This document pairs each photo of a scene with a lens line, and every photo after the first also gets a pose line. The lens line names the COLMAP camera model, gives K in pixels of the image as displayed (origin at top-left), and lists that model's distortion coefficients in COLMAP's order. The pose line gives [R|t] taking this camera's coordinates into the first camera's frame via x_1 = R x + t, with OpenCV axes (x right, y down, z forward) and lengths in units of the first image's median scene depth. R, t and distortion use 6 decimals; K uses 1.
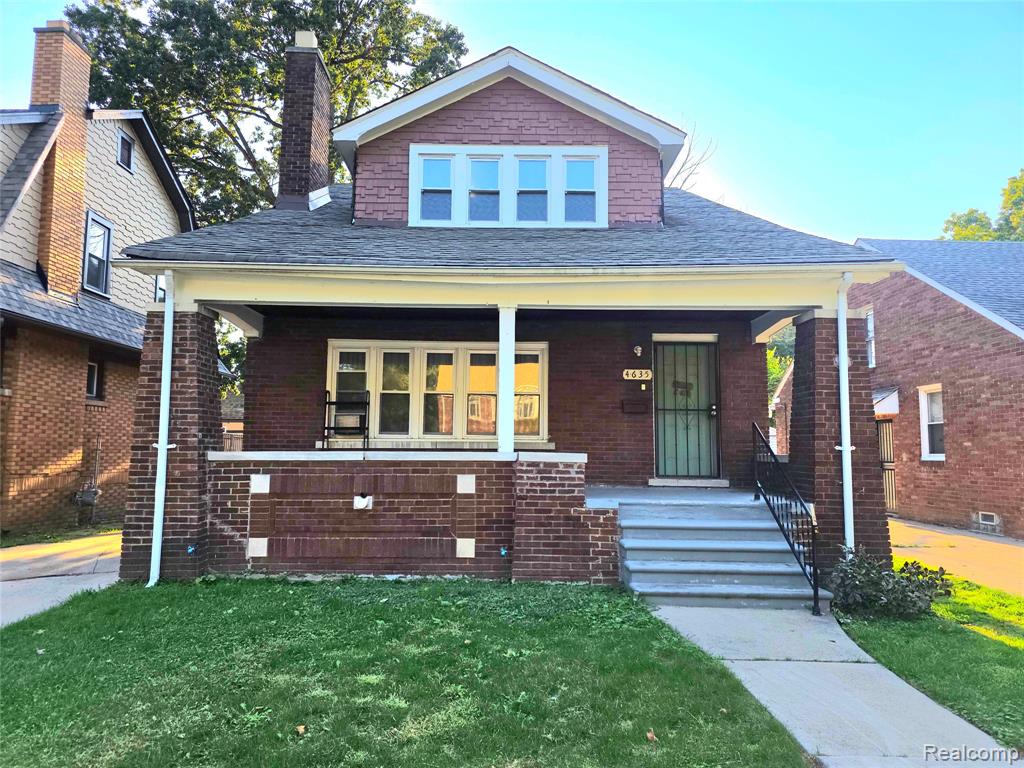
lens RADIAL K [[688.3, 0, 513.7], [0, 688.3, 385.5], [0, 0, 1]] dist [0.011704, 0.000807]
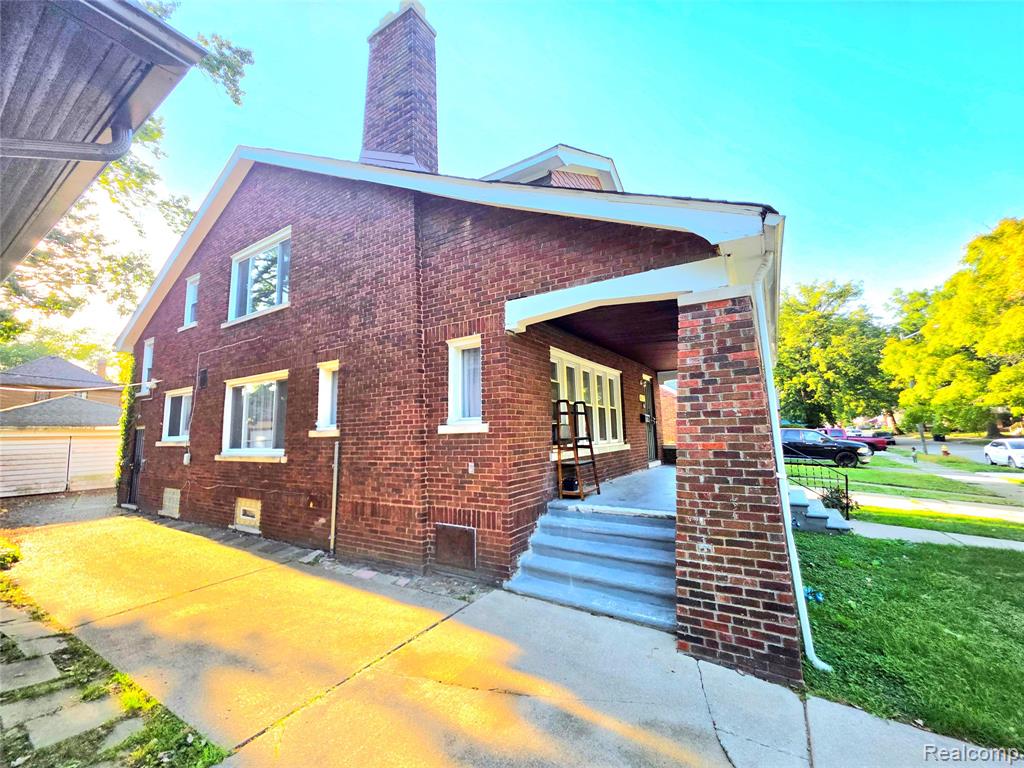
lens RADIAL K [[410.1, 0, 511.5], [0, 410.1, 381.5], [0, 0, 1]] dist [0.000319, 0.000007]
pose [[0.537148, 0.080266, 0.839660, -0.784795], [-0.052253, 0.996717, -0.061852, 0.020864], [-0.841868, -0.010652, 0.539578, 0.739108]]
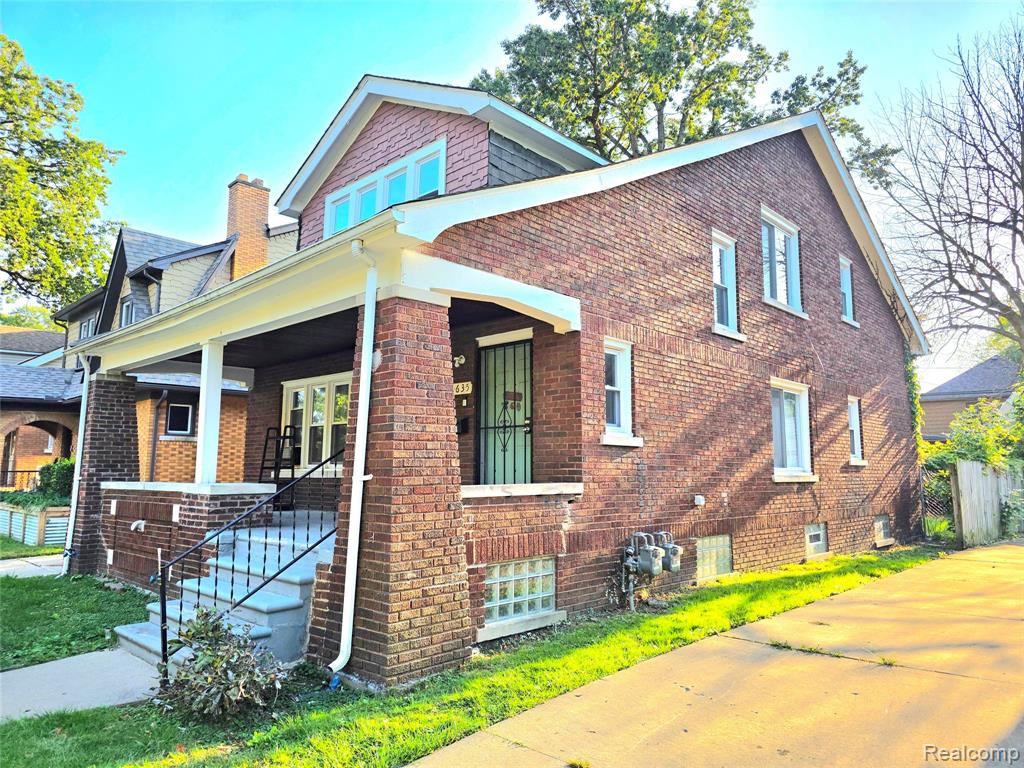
lens RADIAL K [[688.3, 0, 513.4], [0, 688.3, 381.2], [0, 0, 1]] dist [0.011704, 0.000807]
pose [[0.726788, -0.099406, -0.679630, 0.801498], [0.075099, 0.995040, -0.065229, 0.035096], [0.682744, -0.003632, 0.730649, 0.418404]]
